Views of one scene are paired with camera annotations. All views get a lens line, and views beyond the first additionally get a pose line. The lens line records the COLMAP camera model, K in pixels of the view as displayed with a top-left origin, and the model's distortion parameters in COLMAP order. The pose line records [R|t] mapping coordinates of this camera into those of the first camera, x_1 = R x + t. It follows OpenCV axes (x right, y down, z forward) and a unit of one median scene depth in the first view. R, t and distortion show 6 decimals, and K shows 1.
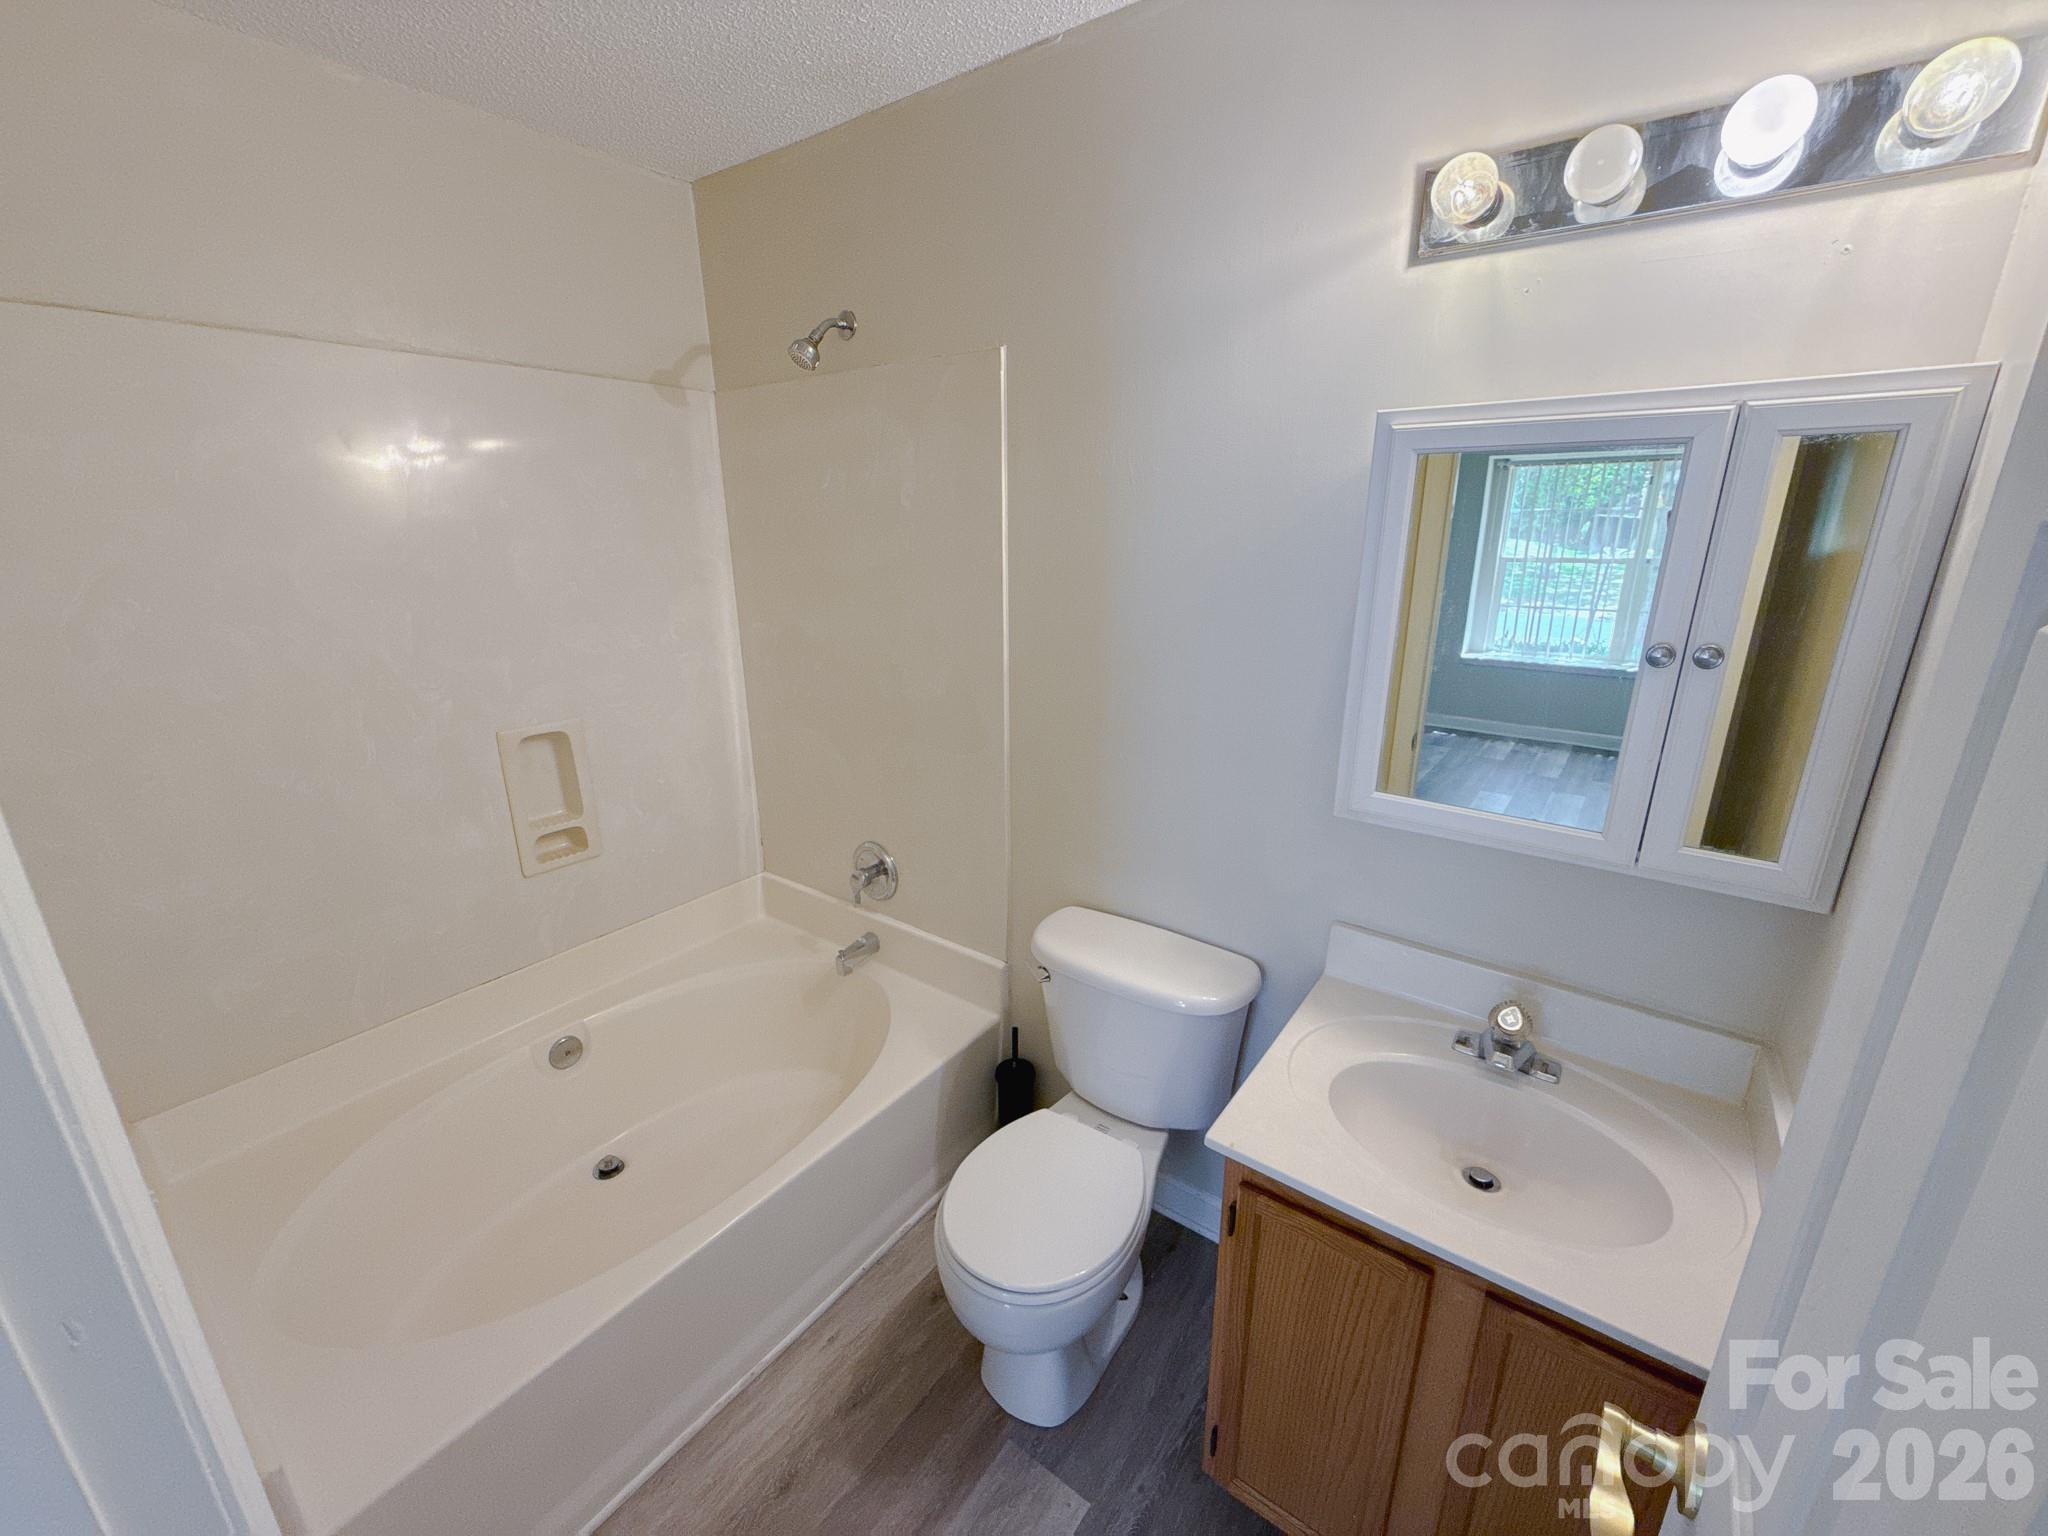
lens RADIAL K [[817.6, 0, 1020.9], [0, 817.6, 764.1], [0, 0, 1]] dist [0.000049, -0.000035]
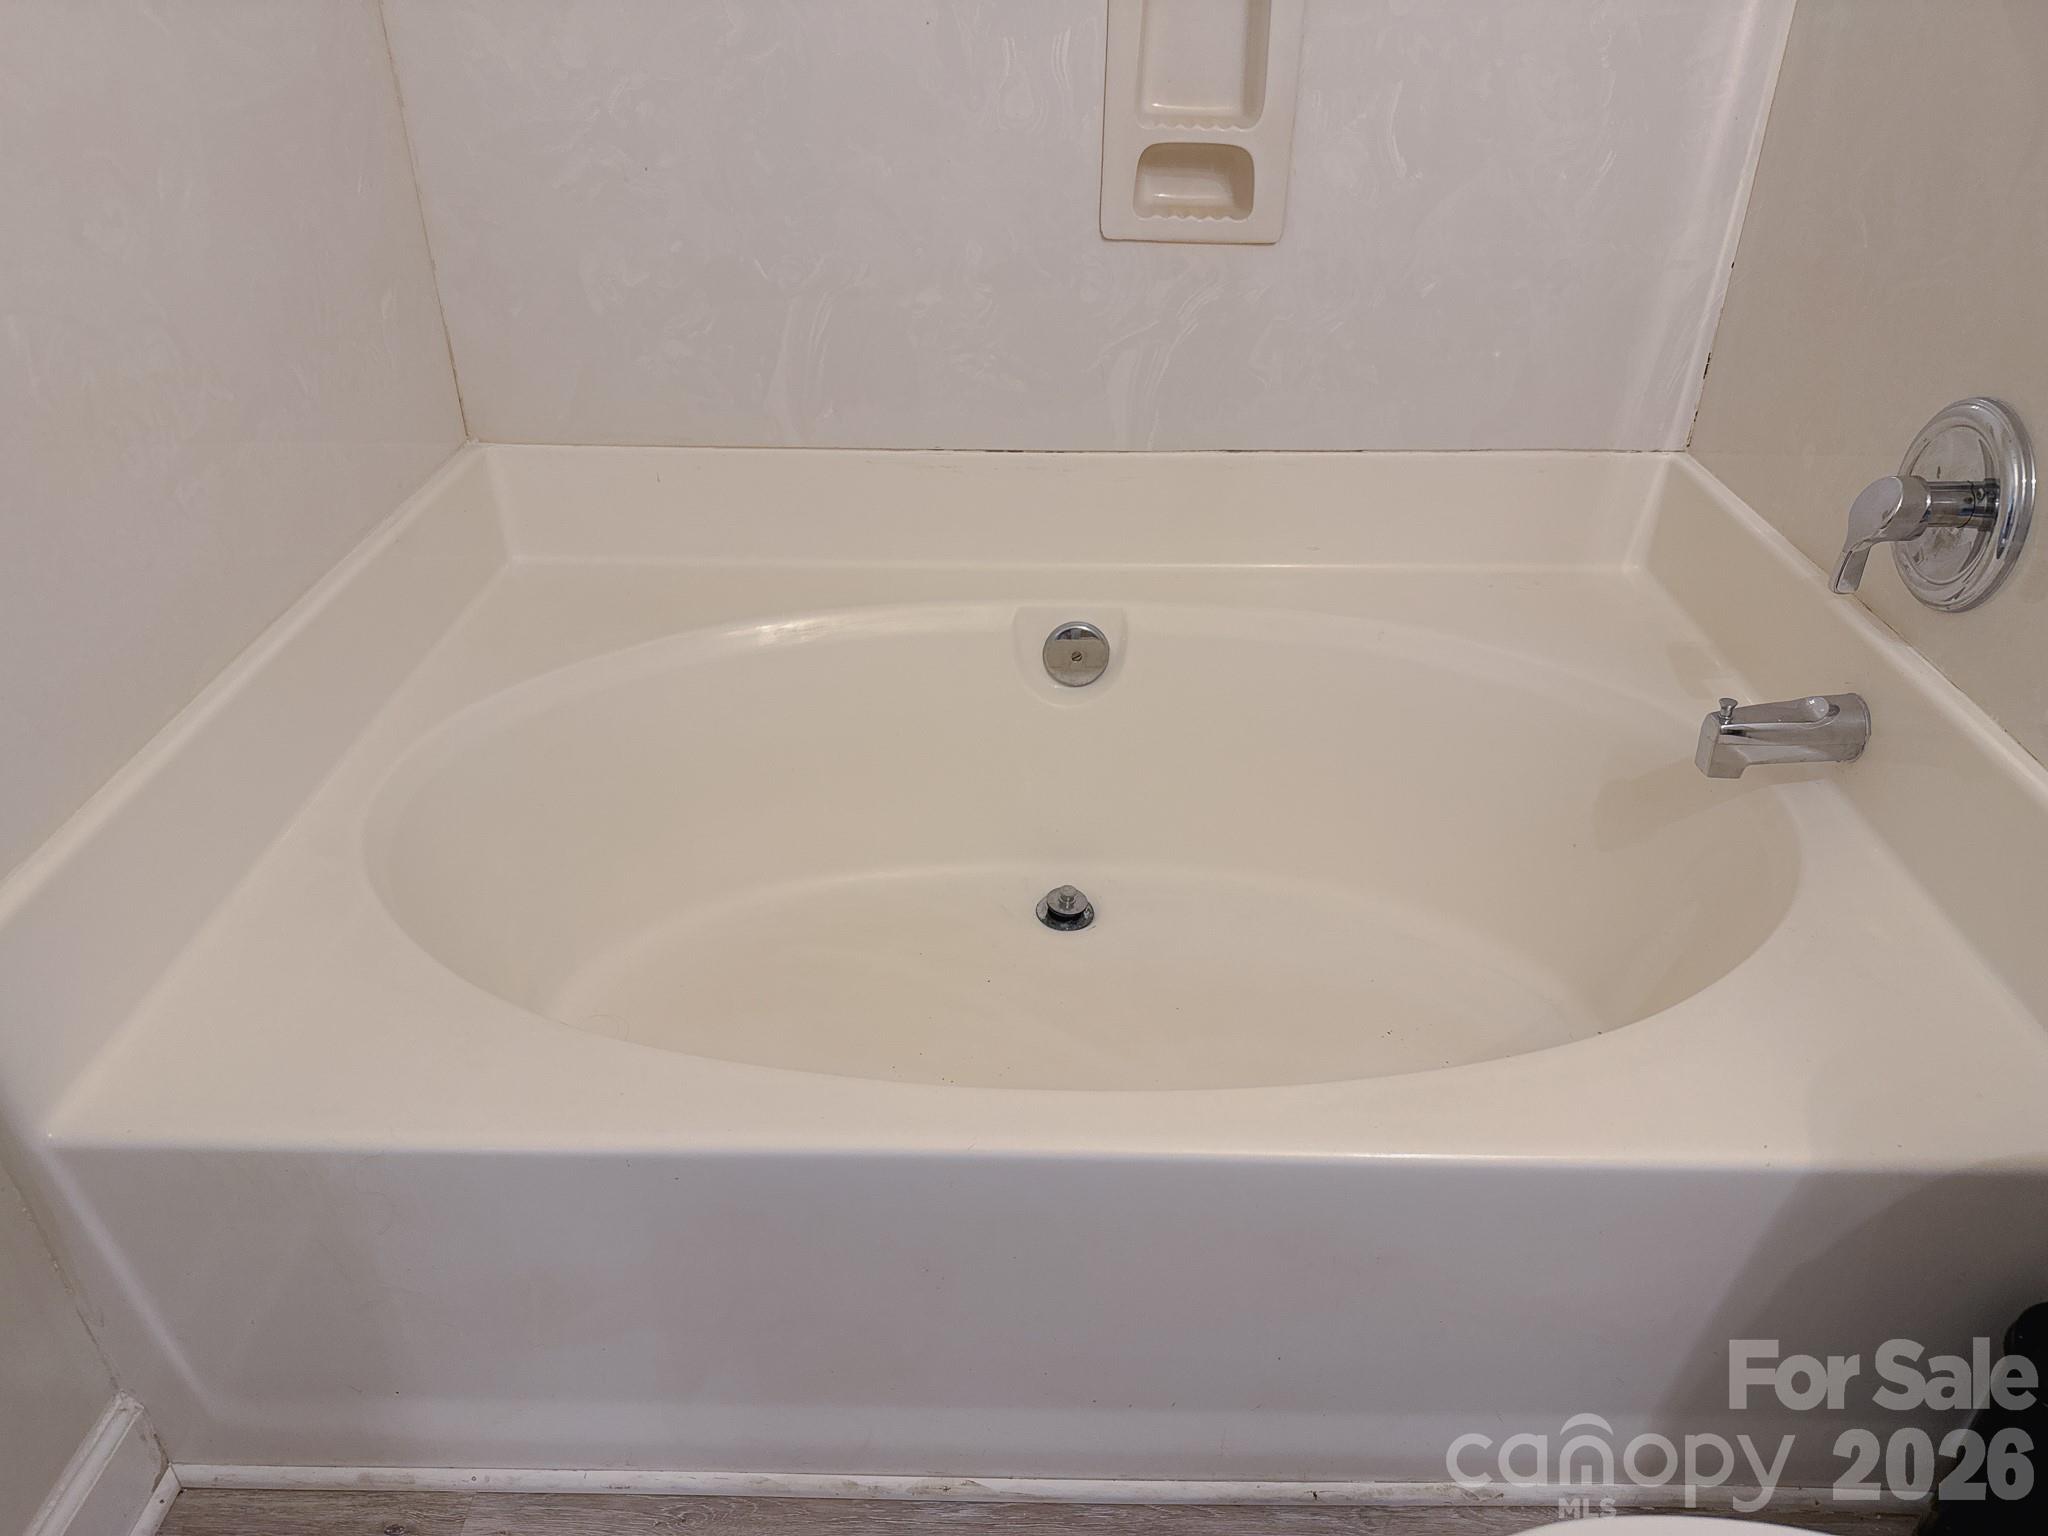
lens RADIAL K [[1457.0, 0, 1024.0], [0, 1457.0, 768.0], [0, 0, 1]] dist [0.075840, -0.122078]
pose [[0.591157, 0.433174, -0.680363, 0.023756], [-0.243372, 0.900022, 0.361566, 0.106535], [0.768963, -0.048161, 0.637477, 0.402586]]
